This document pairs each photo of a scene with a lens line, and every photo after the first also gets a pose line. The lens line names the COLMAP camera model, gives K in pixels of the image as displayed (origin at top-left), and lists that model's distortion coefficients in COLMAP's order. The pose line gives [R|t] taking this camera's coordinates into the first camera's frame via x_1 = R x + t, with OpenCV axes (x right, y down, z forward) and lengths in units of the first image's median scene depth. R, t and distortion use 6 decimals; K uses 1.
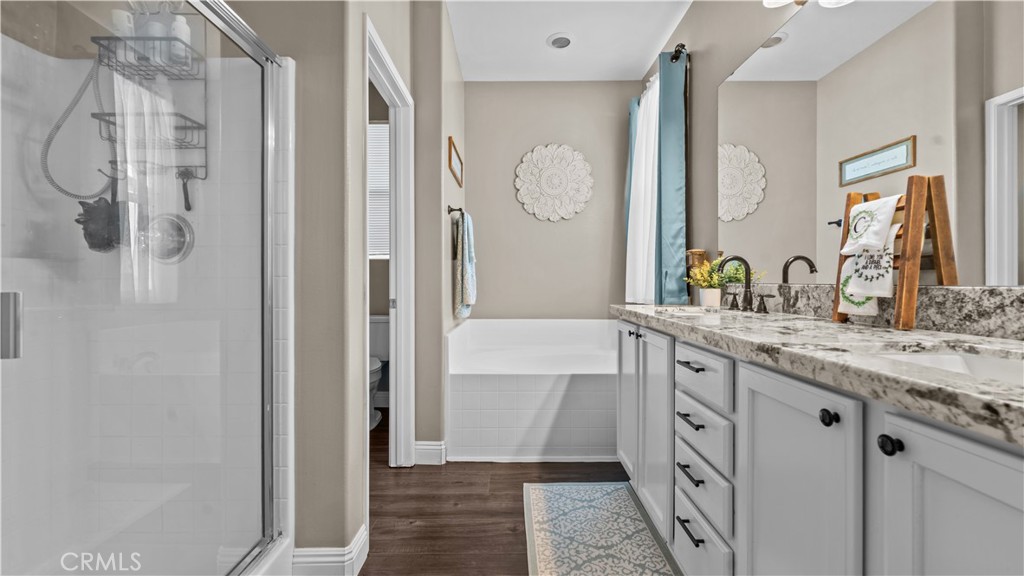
lens RADIAL K [[411.5, 0, 513.2], [0, 411.5, 284.6], [0, 0, 1]] dist [-0.002321, -0.000215]
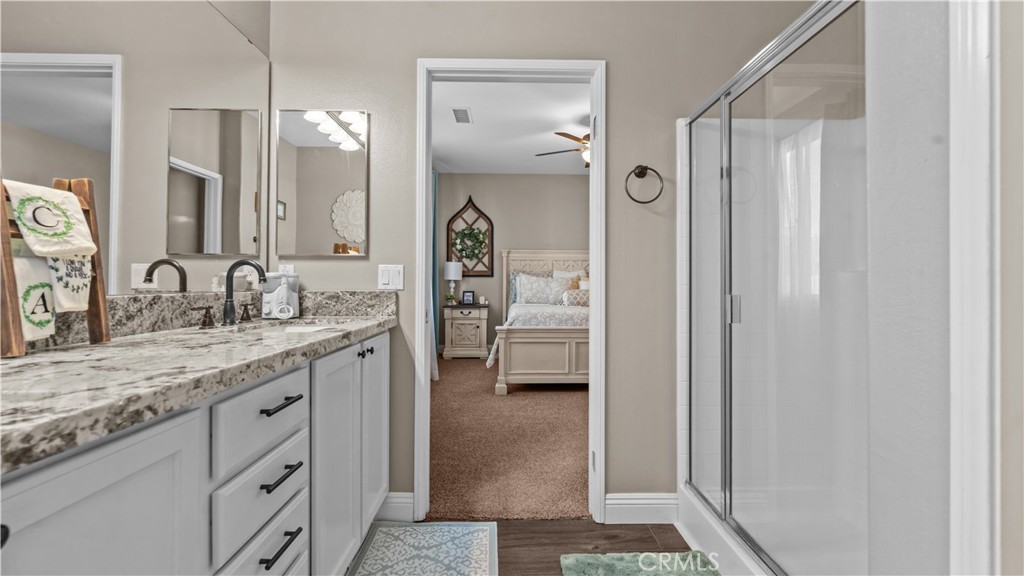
lens RADIAL K [[411.5, 0, 513.2], [0, 411.5, 284.6], [0, 0, 1]] dist [-0.002321, -0.000215]
pose [[-0.999592, 0.017108, -0.022854, 0.007455], [0.016895, 0.999813, 0.009442, -0.018433], [0.023011, 0.009052, -0.999694, 2.059199]]
